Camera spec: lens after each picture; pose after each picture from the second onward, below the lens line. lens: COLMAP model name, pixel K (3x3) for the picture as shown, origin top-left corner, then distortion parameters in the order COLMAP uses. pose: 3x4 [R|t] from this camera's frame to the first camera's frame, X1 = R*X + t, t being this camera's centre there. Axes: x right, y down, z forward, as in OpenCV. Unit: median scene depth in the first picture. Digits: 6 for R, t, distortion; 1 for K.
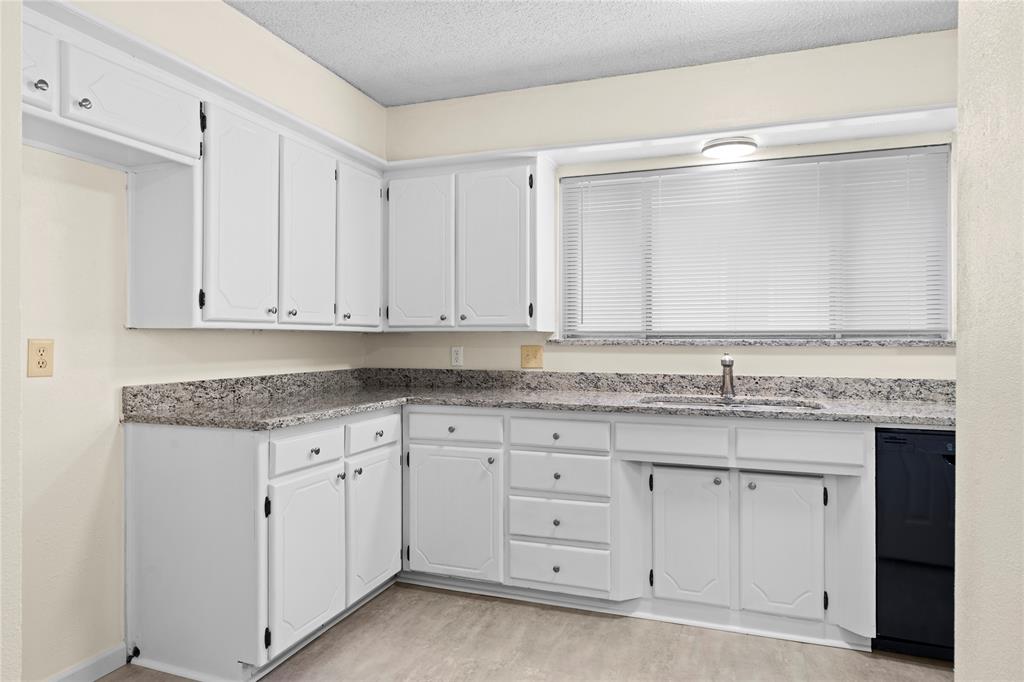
lens RADIAL K [[641.3, 0, 511.0], [0, 641.3, 340.3], [0, 0, 1]] dist [0.004442, -0.000656]
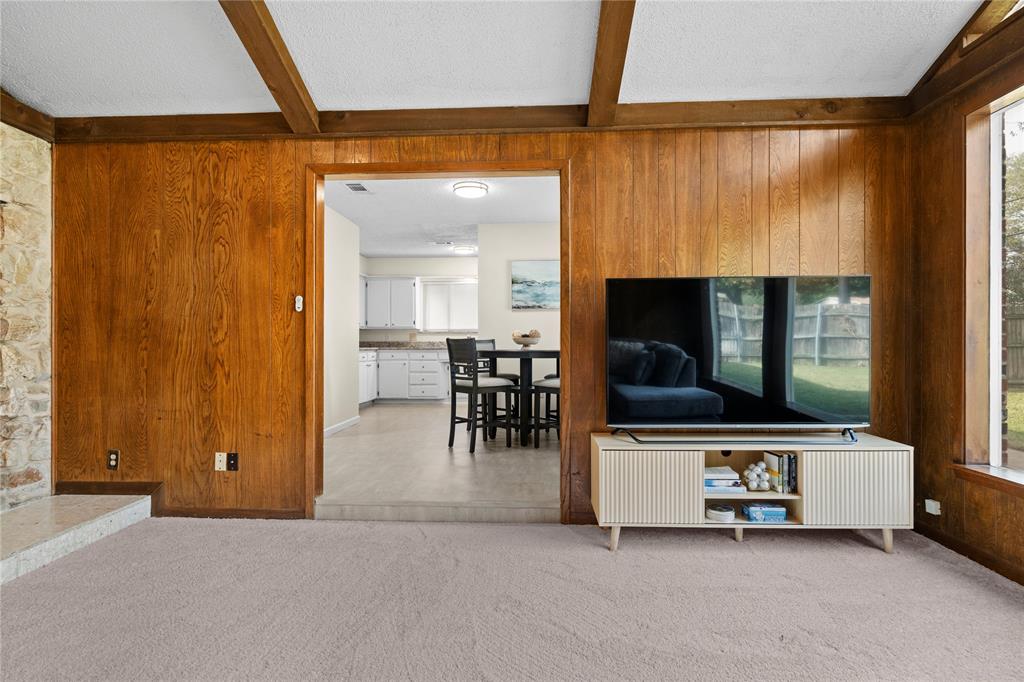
lens RADIAL K [[521.3, 0, 514.7], [0, 521.3, 343.2], [0, 0, 1]] dist [-0.001782, 0.000842]
pose [[0.956245, 0.001519, 0.292562, -0.286515], [0.000192, 0.999983, -0.005819, 0.082942], [-0.292566, 0.005621, 0.956229, -1.920832]]
